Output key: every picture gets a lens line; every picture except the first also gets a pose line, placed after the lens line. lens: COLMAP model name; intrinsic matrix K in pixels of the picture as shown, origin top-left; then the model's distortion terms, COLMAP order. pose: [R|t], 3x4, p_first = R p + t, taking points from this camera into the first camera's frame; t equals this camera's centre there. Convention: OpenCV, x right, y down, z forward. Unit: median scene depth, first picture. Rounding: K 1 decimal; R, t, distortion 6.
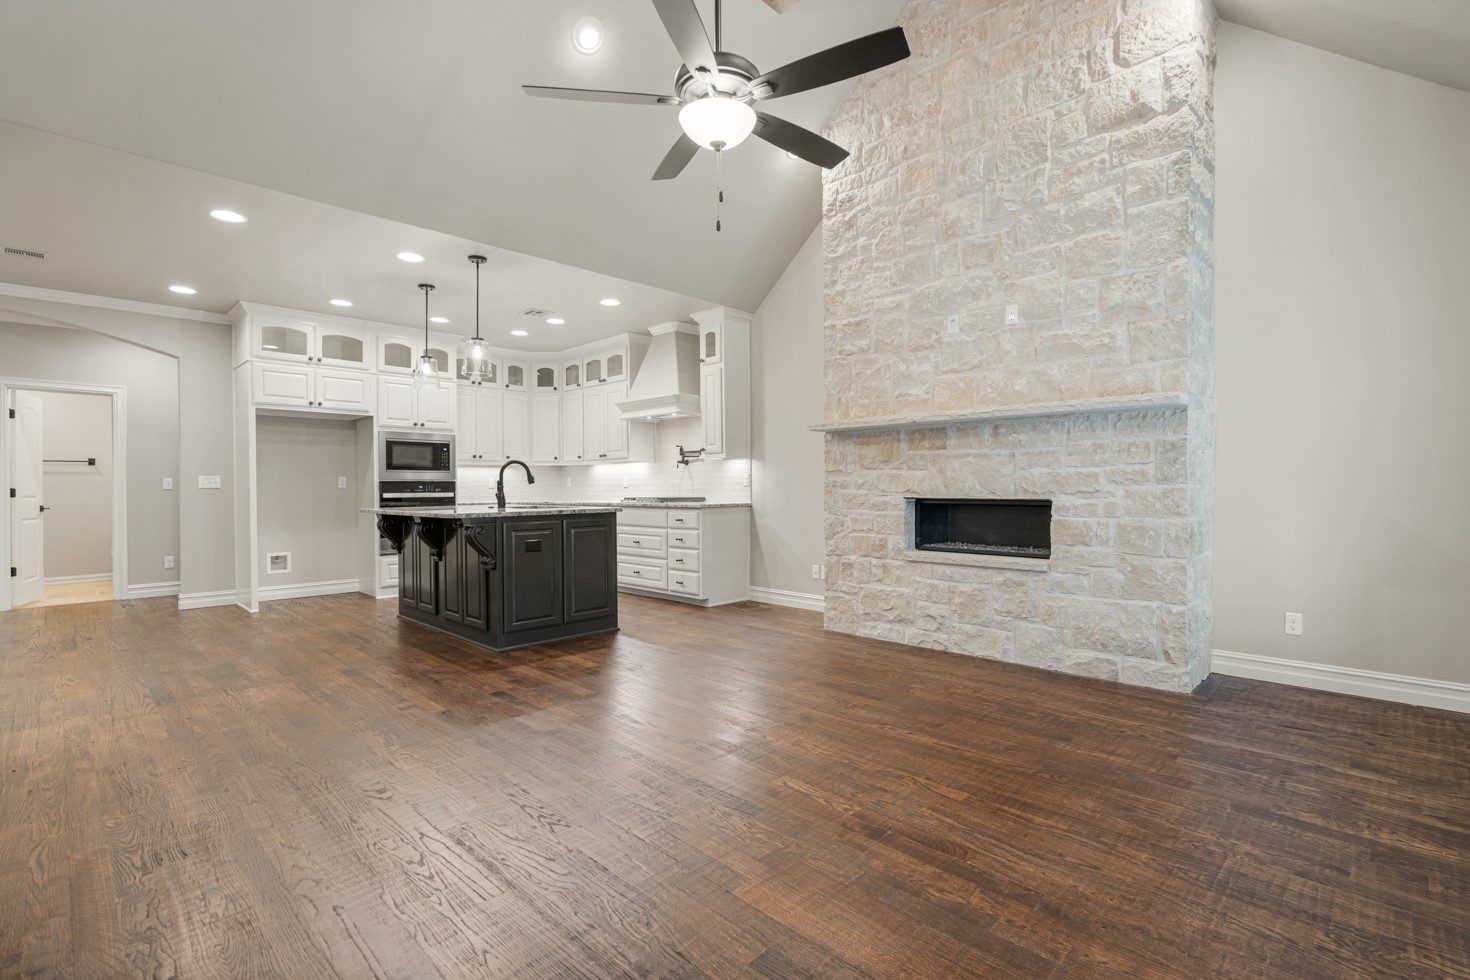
lens RADIAL K [[675.7, 0, 733.1], [0, 675.7, 492.2], [0, 0, 1]] dist [-0.004380, 0.003124]
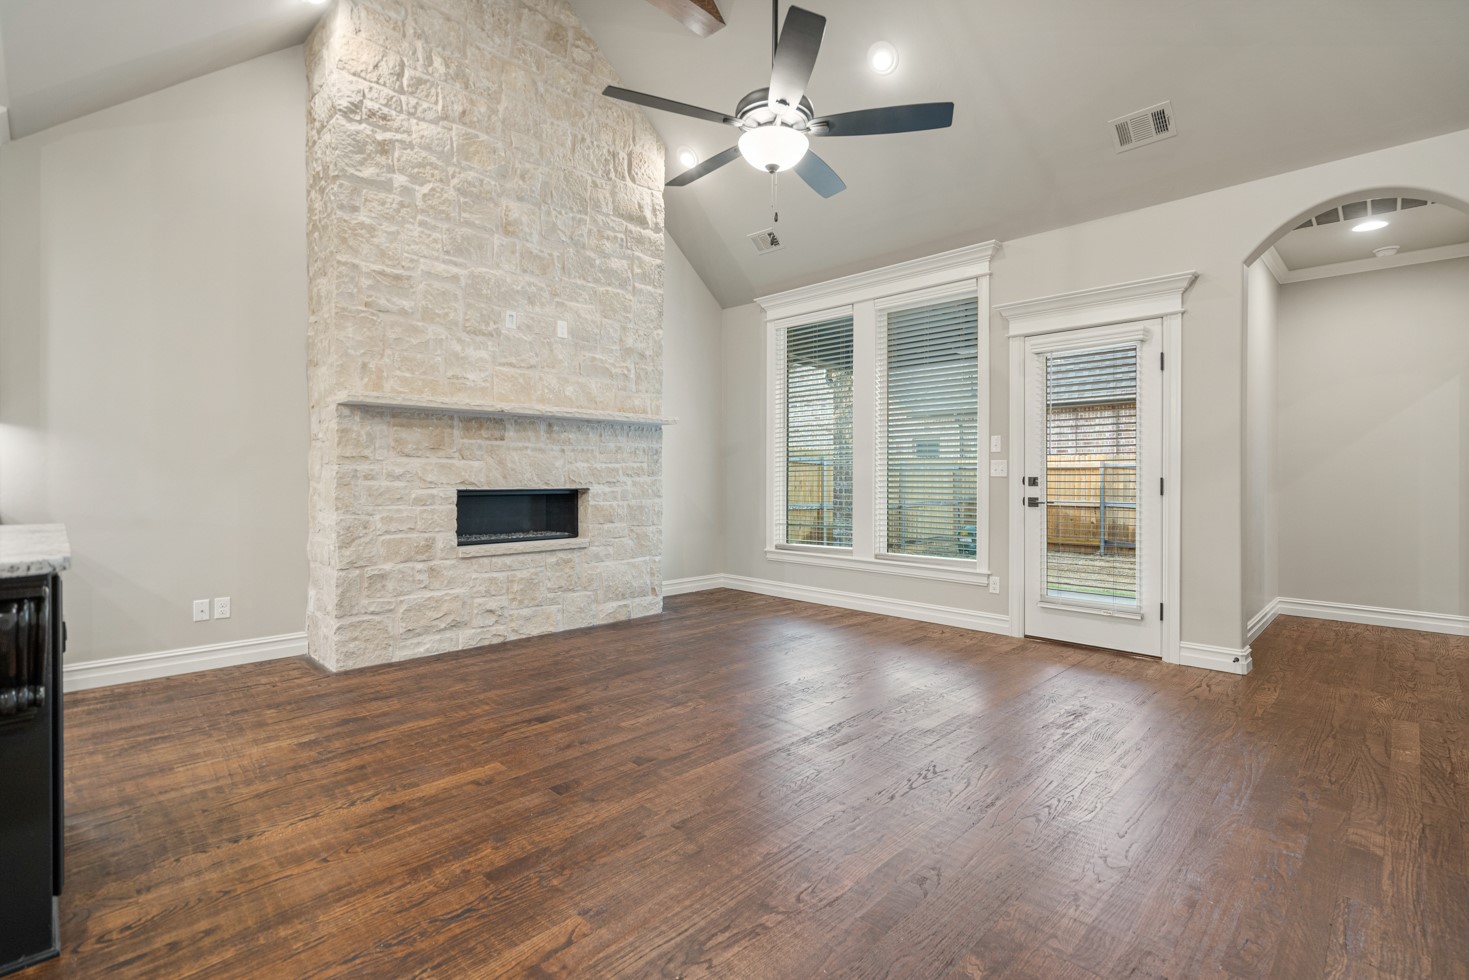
lens RADIAL K [[675.2, 0, 732.7], [0, 675.2, 480.9], [0, 0, 1]] dist [-0.004380, 0.003124]
pose [[0.003865, -0.000316, 0.999992, -0.662932], [0.008572, 0.999963, 0.000283, -0.001006], [-0.999956, 0.008571, 0.003867, 0.628308]]
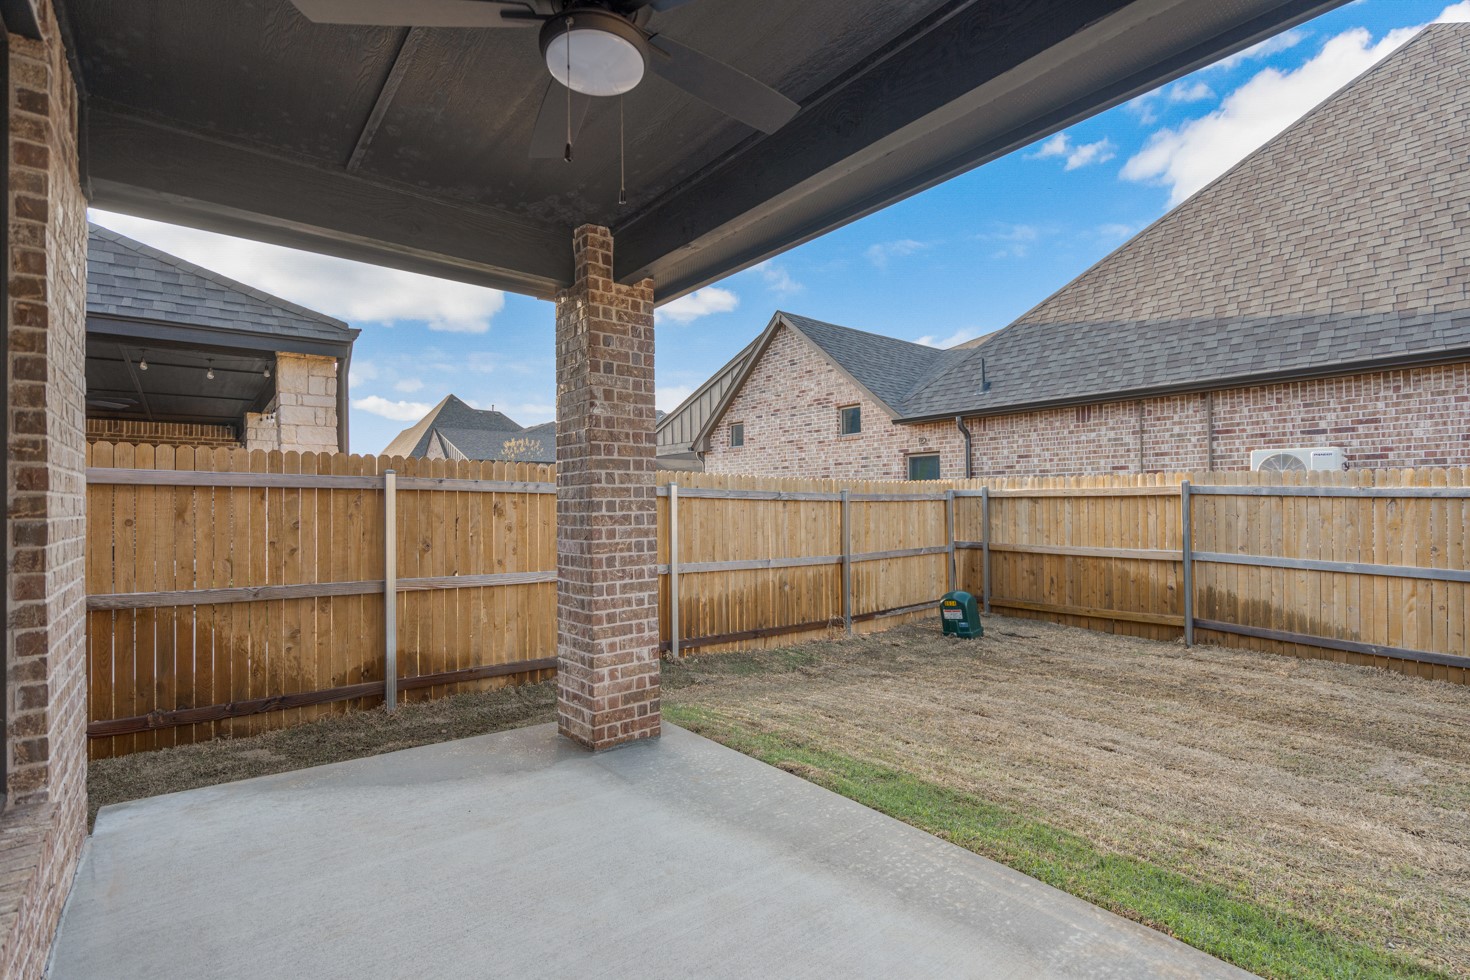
lens RADIAL K [[675.7, 0, 725.6], [0, 675.7, 500.1], [0, 0, 1]] dist [-0.004380, 0.003124]
pose [[0.105729, 0.011633, 0.994327, 0.349017], [0.020814, 0.999687, -0.013909, -0.028976], [-0.994177, 0.022167, 0.105454, 0.069229]]
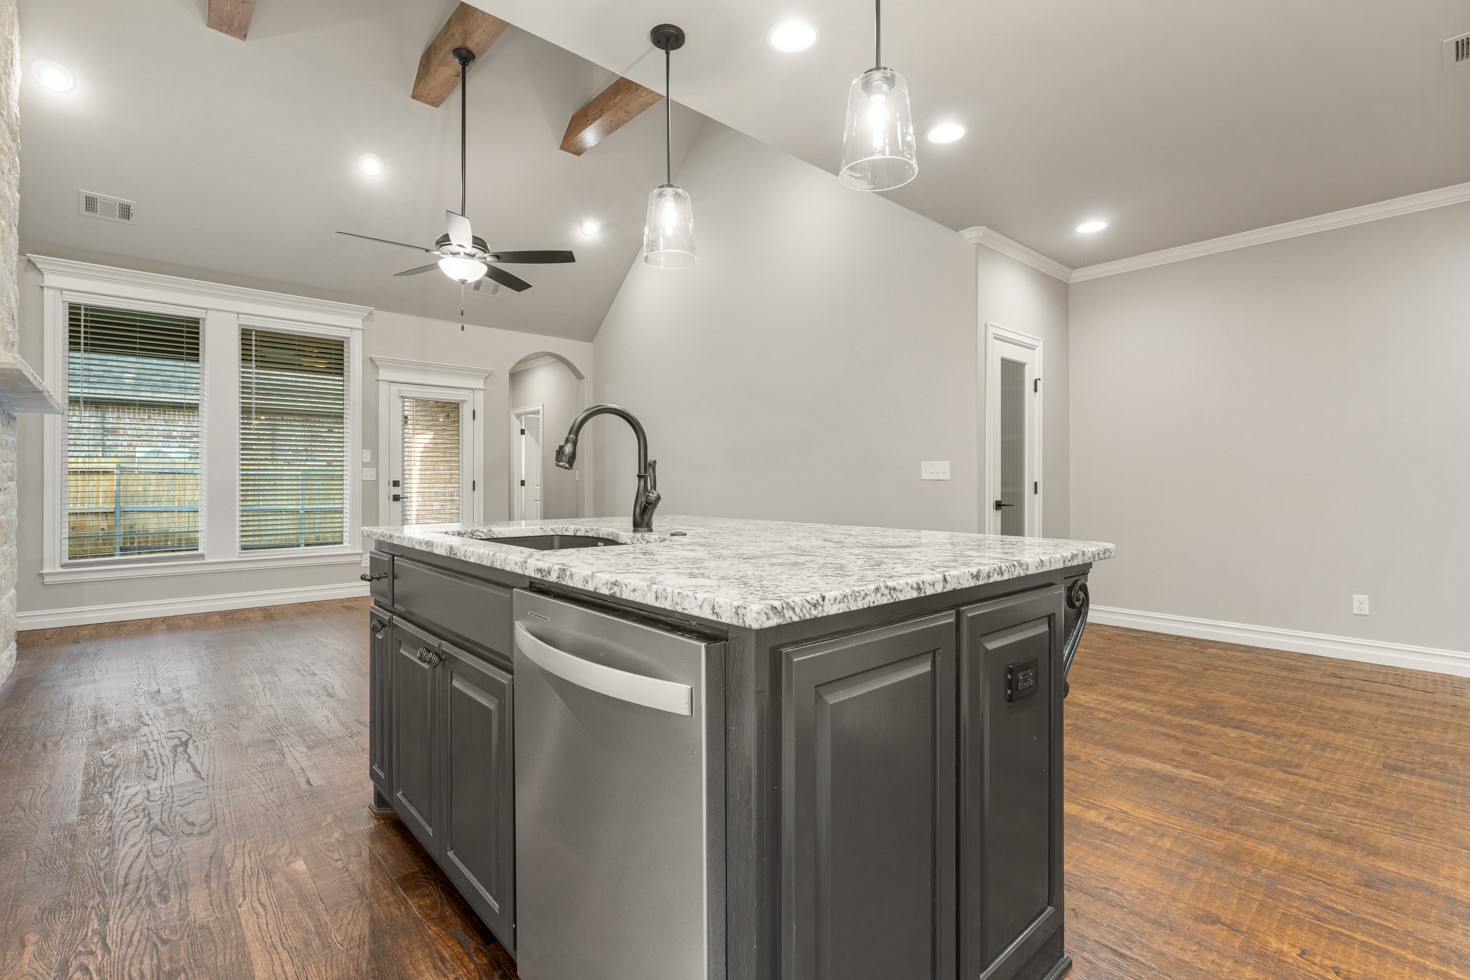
lens RADIAL K [[675.7, 0, 739.5], [0, 675.7, 481.0], [0, 0, 1]] dist [-0.004380, 0.003124]
pose [[-0.998349, 0.006384, 0.057083, -0.480238], [0.006894, 0.999938, 0.008758, -0.009283], [-0.057023, 0.009137, -0.998331, 1.574385]]
